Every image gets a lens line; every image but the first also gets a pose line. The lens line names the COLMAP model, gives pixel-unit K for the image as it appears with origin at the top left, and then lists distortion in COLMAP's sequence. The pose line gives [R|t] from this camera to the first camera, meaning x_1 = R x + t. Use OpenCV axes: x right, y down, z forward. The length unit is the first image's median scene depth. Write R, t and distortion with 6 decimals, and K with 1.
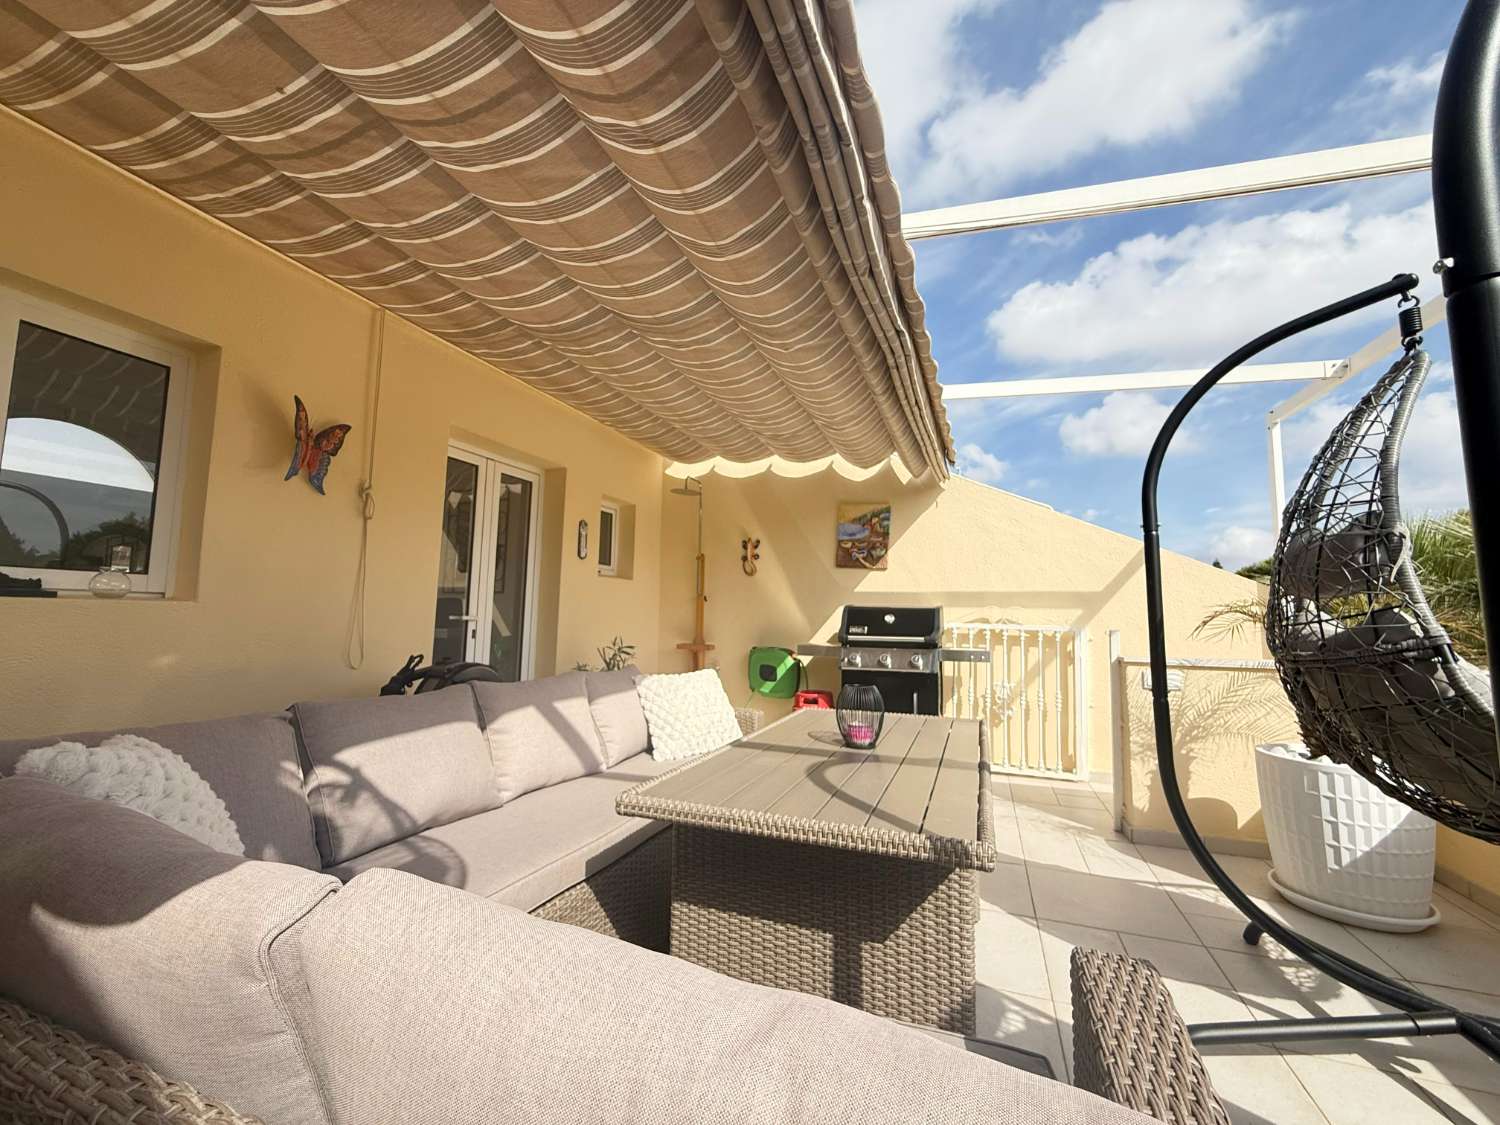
lens RADIAL K [[598.5, 0, 744.6], [0, 598.5, 560.7], [0, 0, 1]] dist [-0.000123, 0.000009]
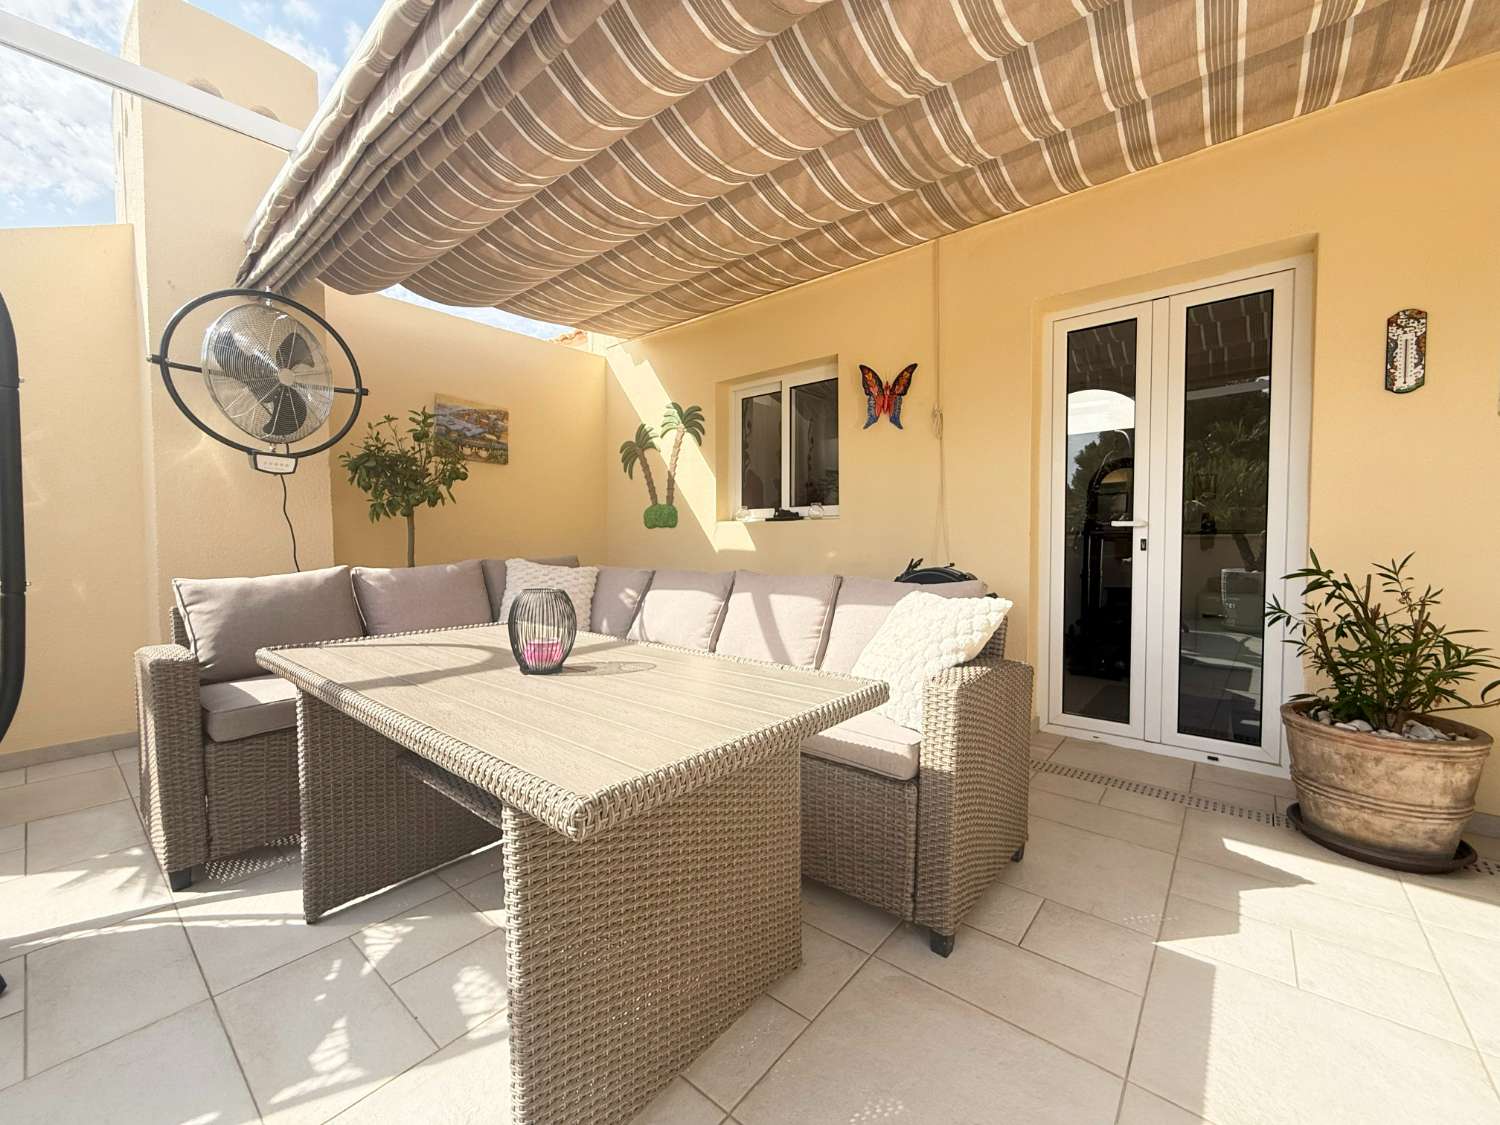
lens RADIAL K [[598.5, 0, 744.6], [0, 598.5, 560.7], [0, 0, 1]] dist [-0.000123, 0.000009]
pose [[-0.314221, 0.014076, -0.949245, 0.581841], [0.088938, 0.995929, -0.014672, 0.151112], [0.945175, -0.089034, -0.314194, 1.055007]]
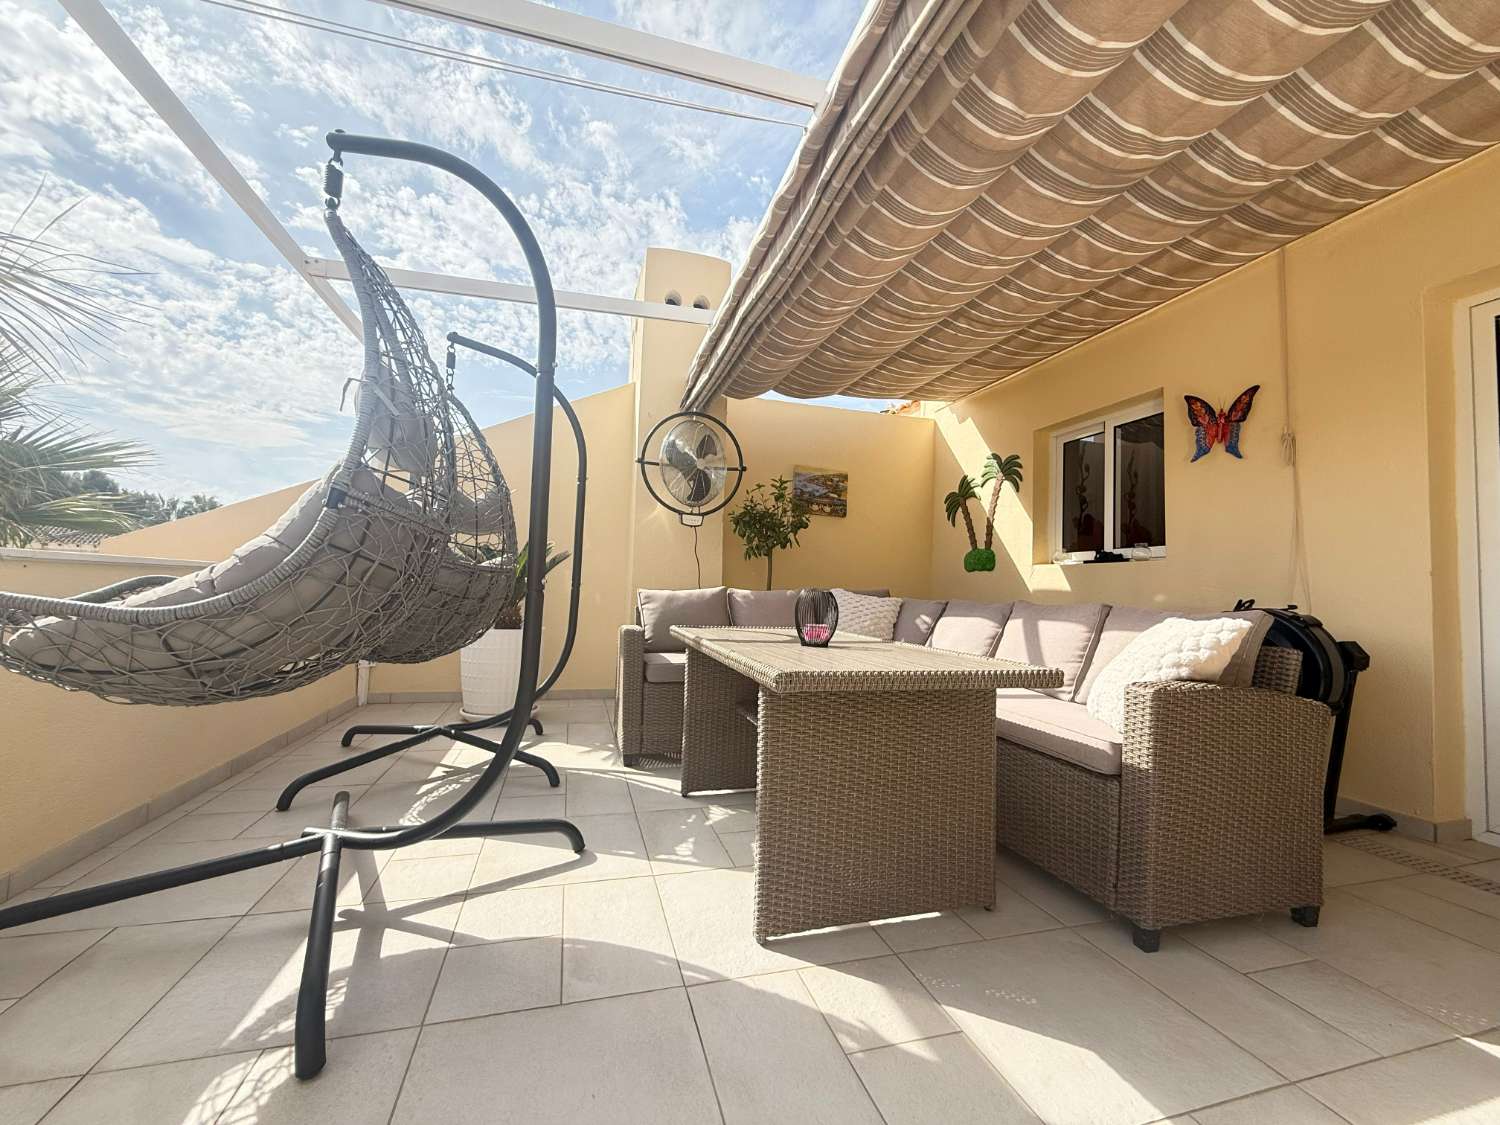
lens RADIAL K [[598.5, 0, 744.6], [0, 598.5, 560.7], [0, 0, 1]] dist [-0.000123, 0.000009]
pose [[-0.790599, -0.076547, -0.607530, 0.691925], [0.011602, 0.990105, -0.139848, 0.223843], [0.612224, -0.117612, -0.781888, 1.280312]]
